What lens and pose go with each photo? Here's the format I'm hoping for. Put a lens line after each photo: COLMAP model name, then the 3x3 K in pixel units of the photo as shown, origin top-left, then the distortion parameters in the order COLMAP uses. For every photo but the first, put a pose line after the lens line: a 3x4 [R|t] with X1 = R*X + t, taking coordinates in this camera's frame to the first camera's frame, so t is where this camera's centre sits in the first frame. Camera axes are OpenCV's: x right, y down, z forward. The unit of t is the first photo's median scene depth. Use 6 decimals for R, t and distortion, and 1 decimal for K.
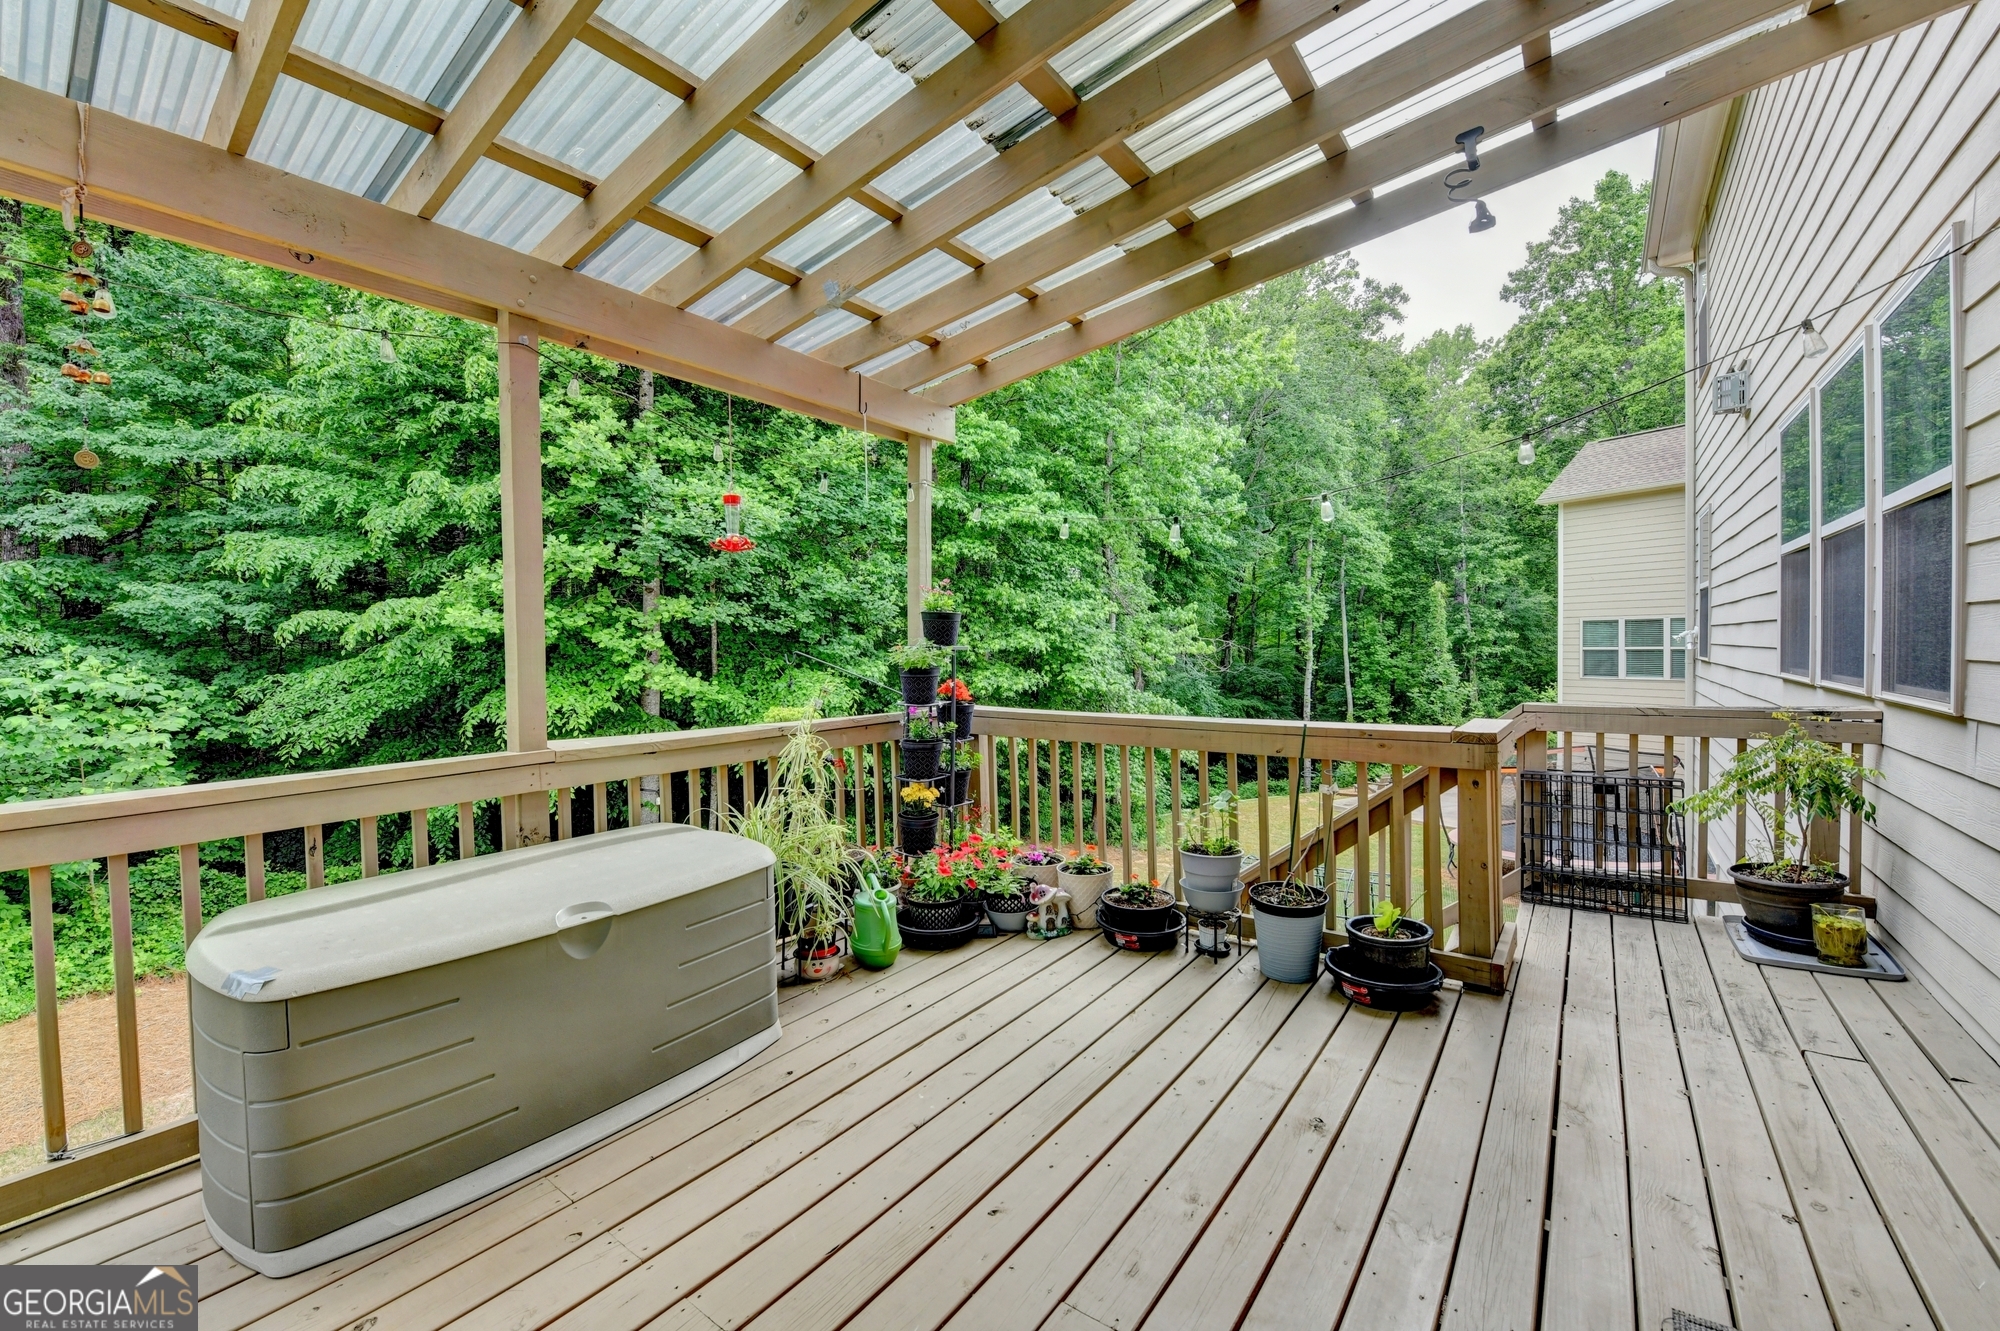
lens RADIAL K [[815.7, 0, 991.0], [0, 815.7, 679.9], [0, 0, 1]] dist [-0.015193, -0.001885]
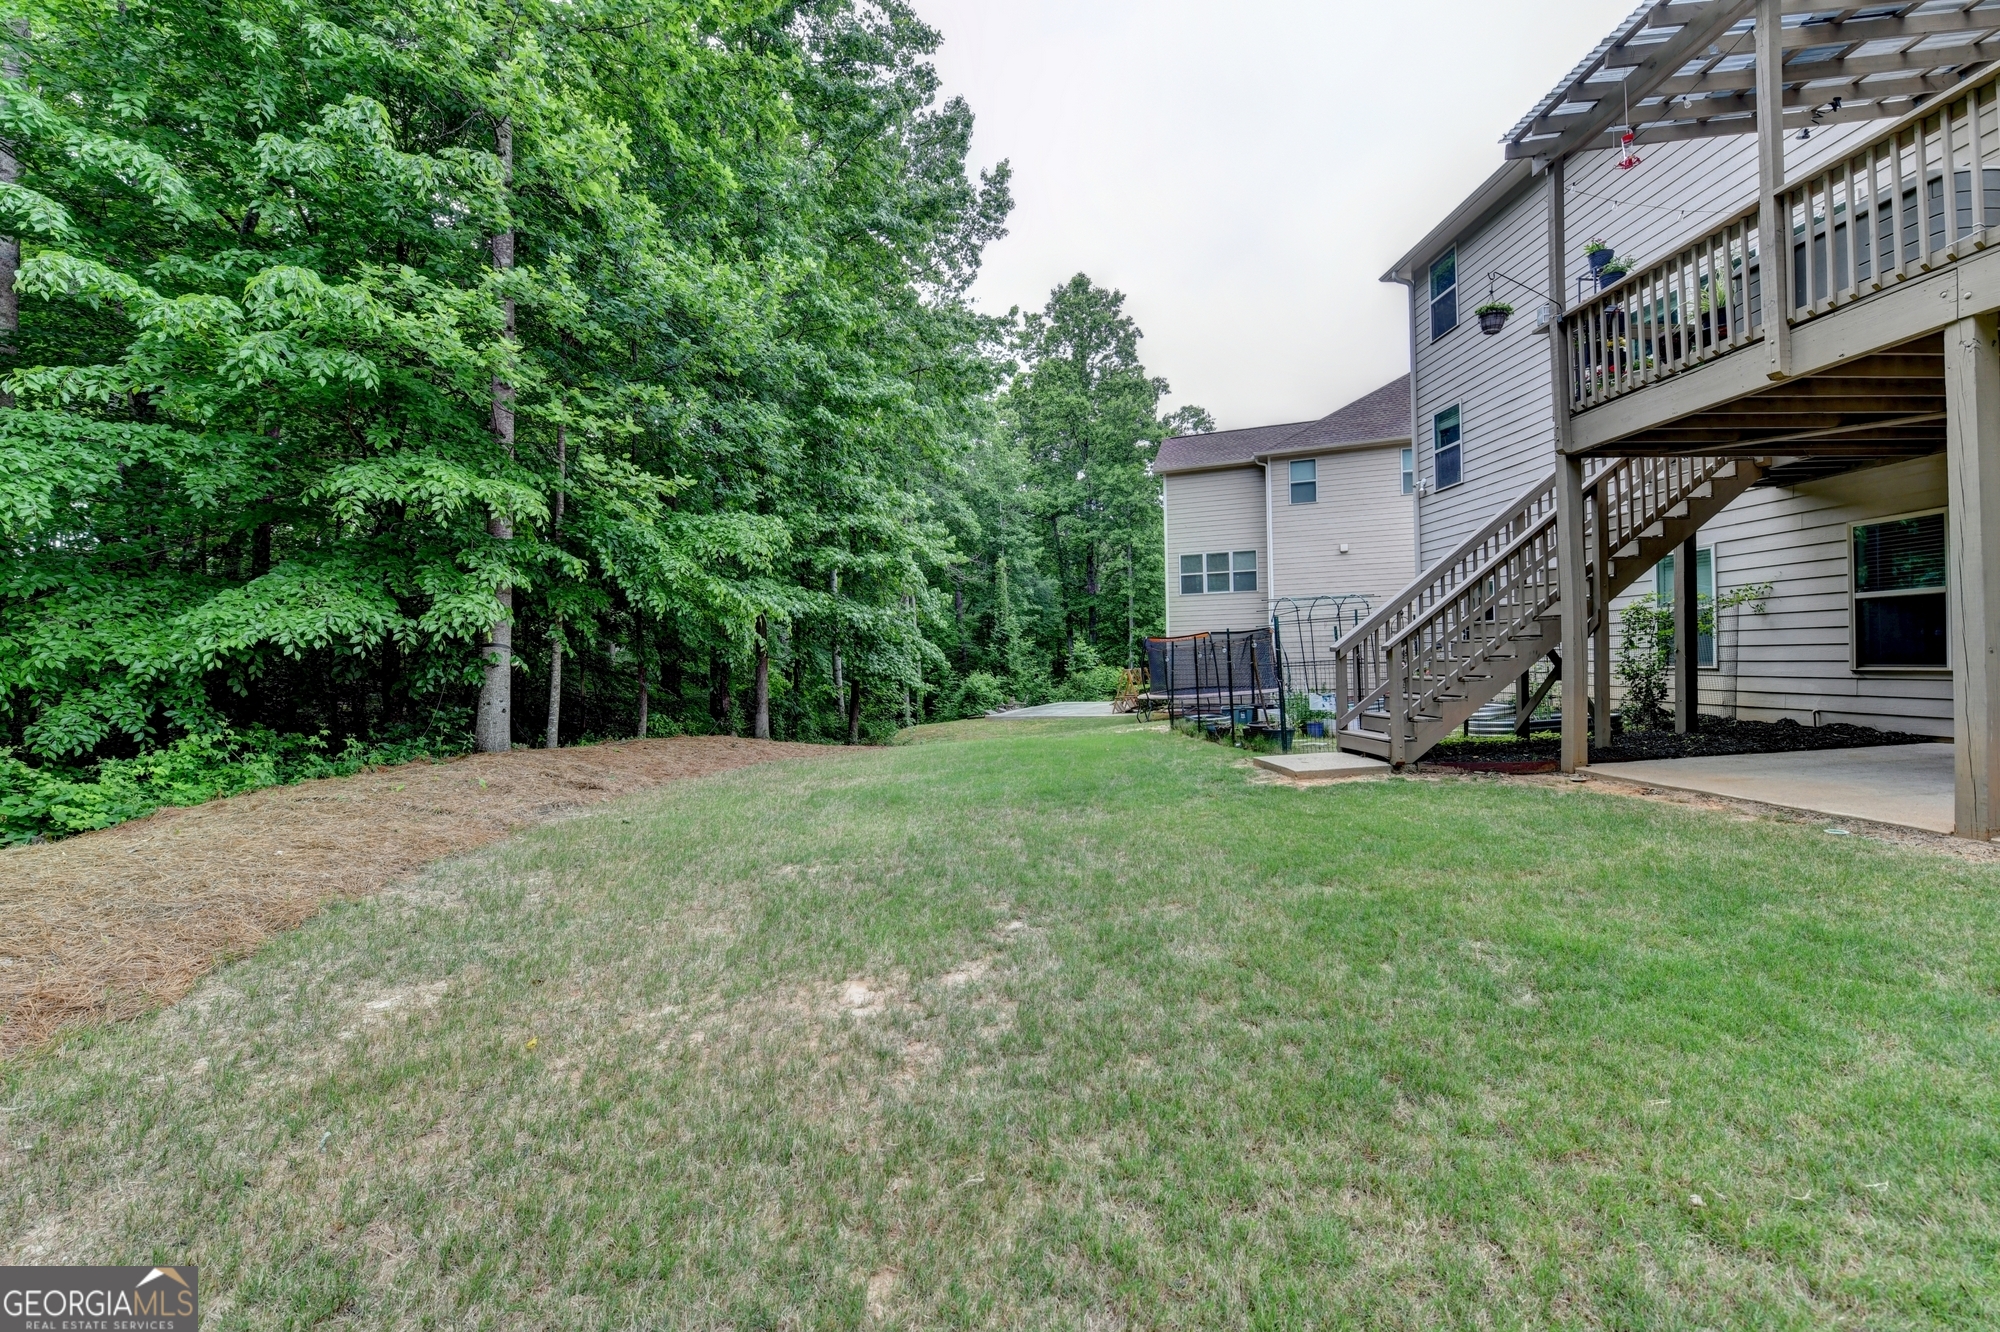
lens RADIAL K [[796.4, 0, 1022.8], [0, 796.4, 666.8], [0, 0, 1]] dist [0.001199, 0.000459]
pose [[0.770889, -0.013987, 0.636815, -0.541652], [0.037208, 0.999041, -0.023099, 0.199019], [-0.635881, 0.041502, 0.770670, 0.109586]]
